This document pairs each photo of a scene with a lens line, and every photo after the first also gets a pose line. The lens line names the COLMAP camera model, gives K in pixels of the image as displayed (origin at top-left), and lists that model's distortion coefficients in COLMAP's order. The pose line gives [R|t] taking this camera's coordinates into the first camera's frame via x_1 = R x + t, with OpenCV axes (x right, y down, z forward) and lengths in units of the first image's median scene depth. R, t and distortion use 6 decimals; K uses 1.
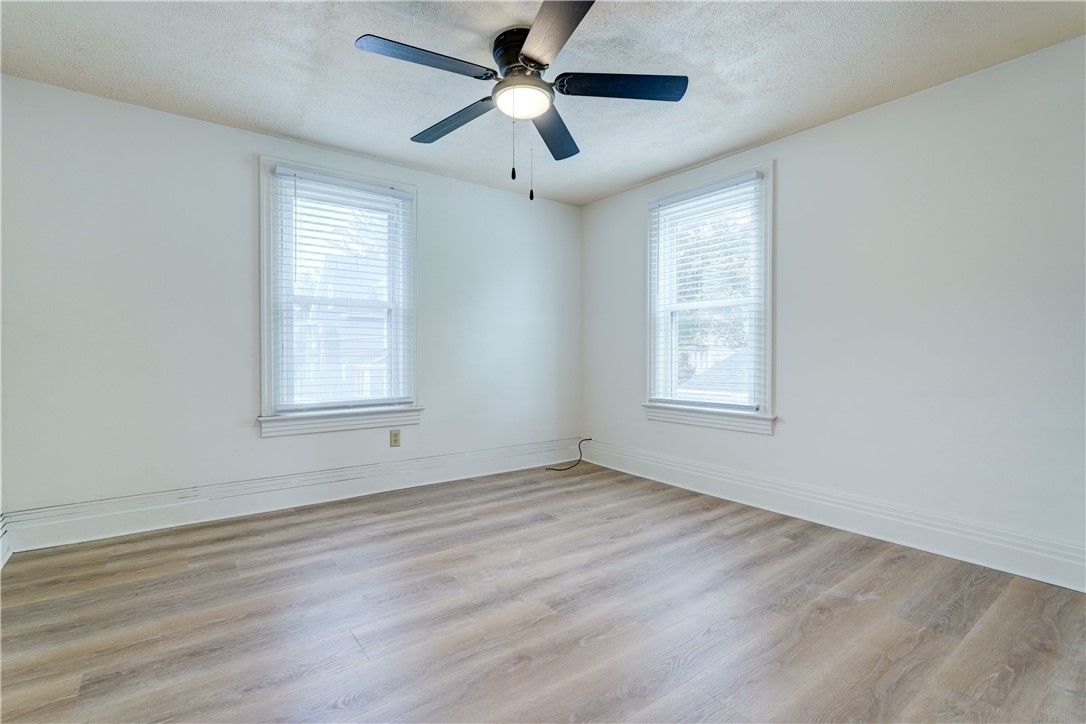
lens RADIAL K [[491.1, 0, 543.1], [0, 491.1, 353.1], [0, 0, 1]] dist [-0.002727, 0.003951]
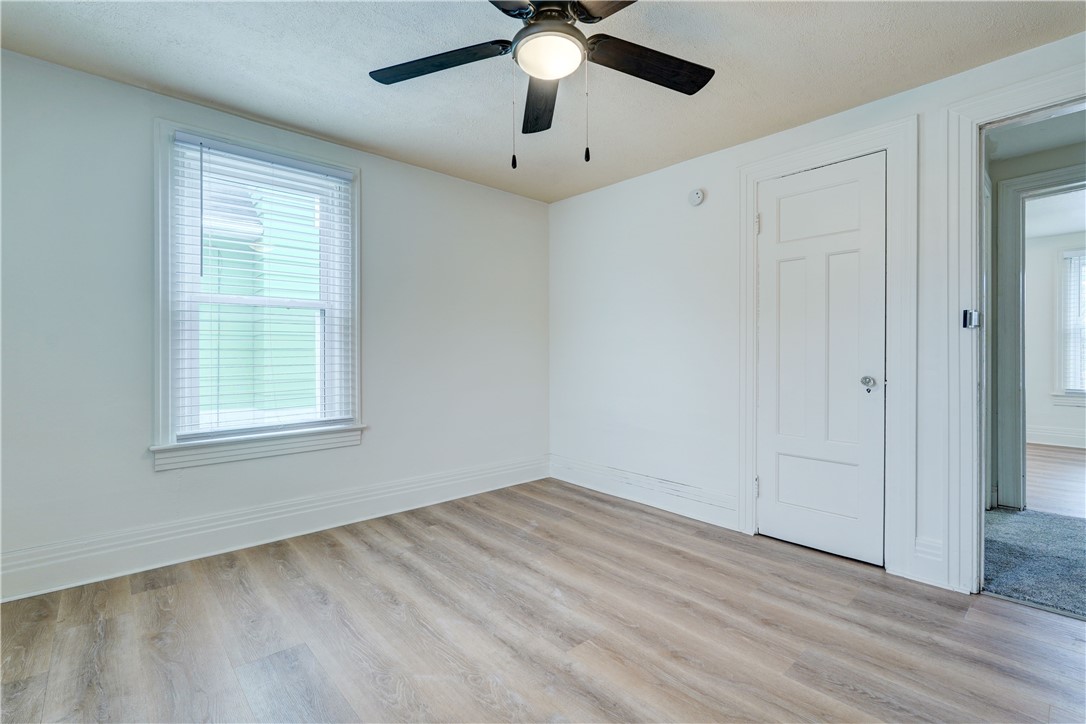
lens RADIAL K [[491.1, 0, 543.1], [0, 491.1, 353.1], [0, 0, 1]] dist [-0.002727, 0.003951]
pose [[-0.075327, 0.004030, 0.997151, -0.624770], [0.005863, 0.999976, -0.003598, -0.013773], [-0.997142, 0.005575, -0.075349, 0.794364]]
